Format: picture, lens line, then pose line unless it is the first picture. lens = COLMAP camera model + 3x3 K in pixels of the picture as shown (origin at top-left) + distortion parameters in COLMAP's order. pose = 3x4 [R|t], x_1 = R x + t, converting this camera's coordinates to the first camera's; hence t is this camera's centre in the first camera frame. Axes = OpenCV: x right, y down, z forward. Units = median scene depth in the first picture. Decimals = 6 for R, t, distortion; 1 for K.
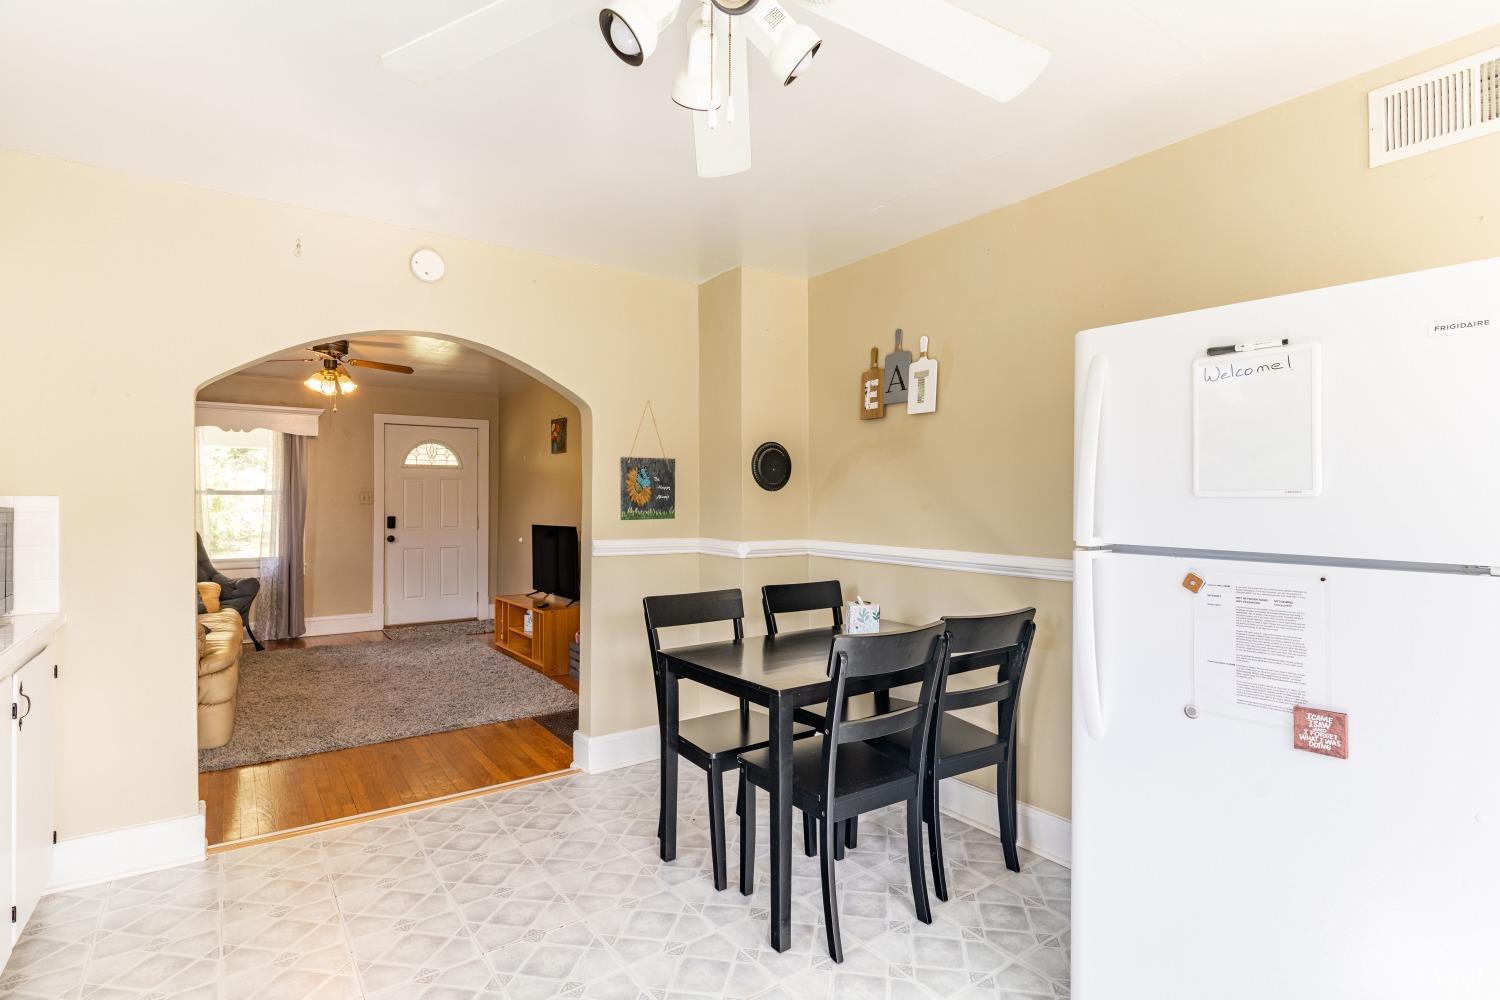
lens RADIAL K [[745.0, 0, 750.0], [0, 745.0, 500.0], [0, 0, 1]] dist [-0.003388, -0.000255]
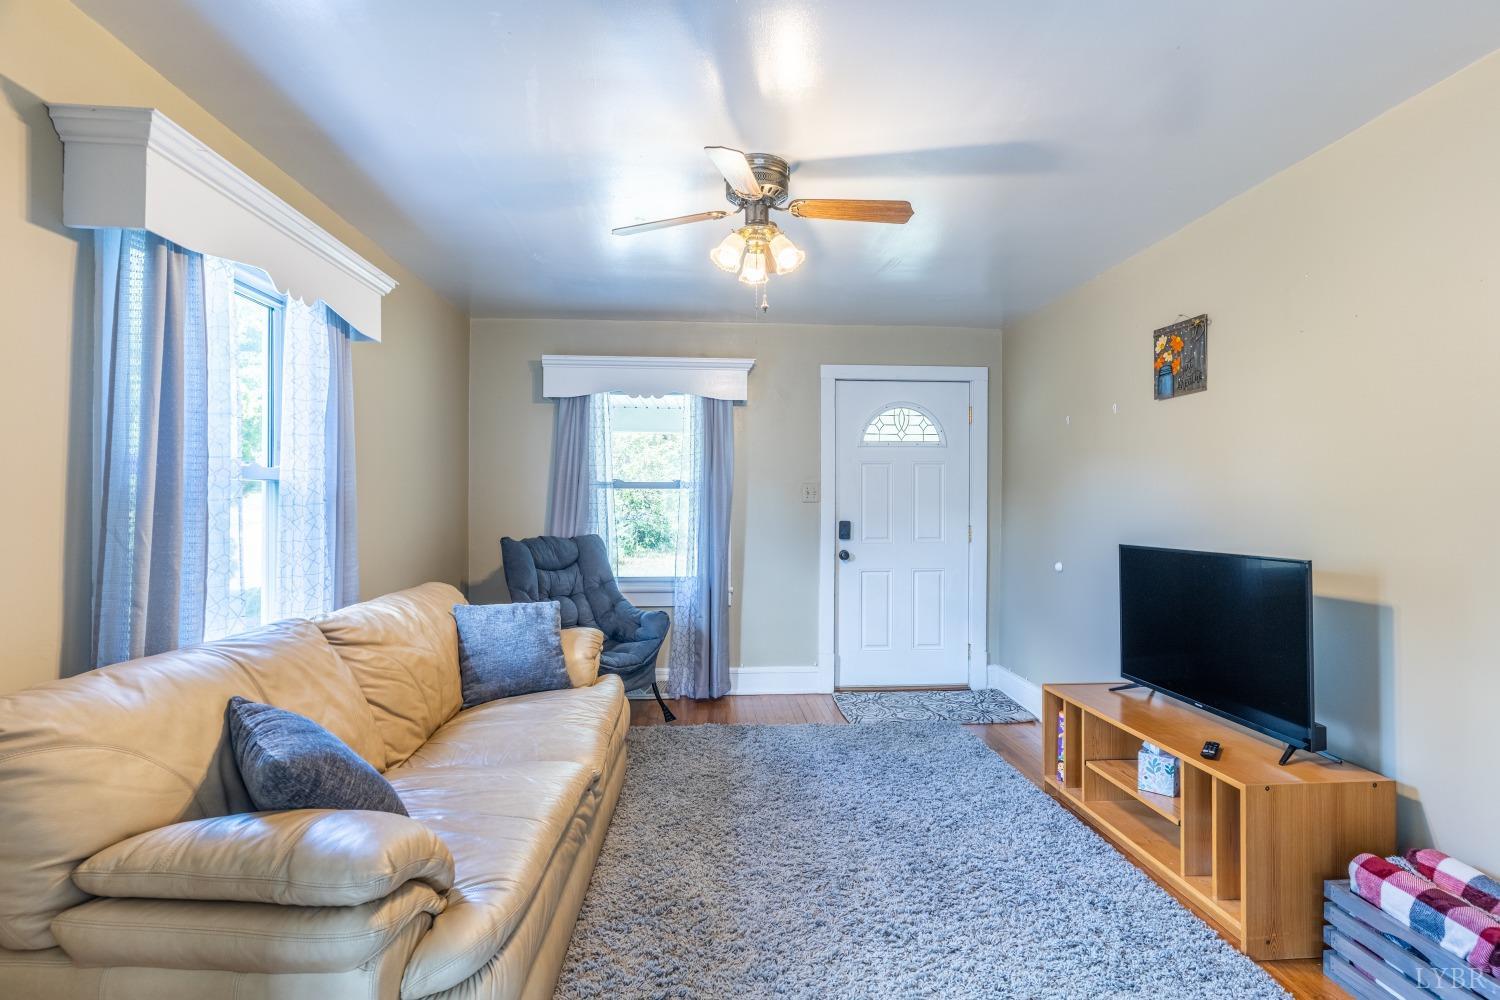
lens RADIAL K [[745.0, 0, 750.0], [0, 745.0, 500.0], [0, 0, 1]] dist [-0.003388, -0.000255]
pose [[0.857110, 0.000444, -0.515133, -0.235511], [-0.000230, 1.000000, 0.000480, 0.003446], [0.515133, -0.000293, 0.857110, 0.431860]]
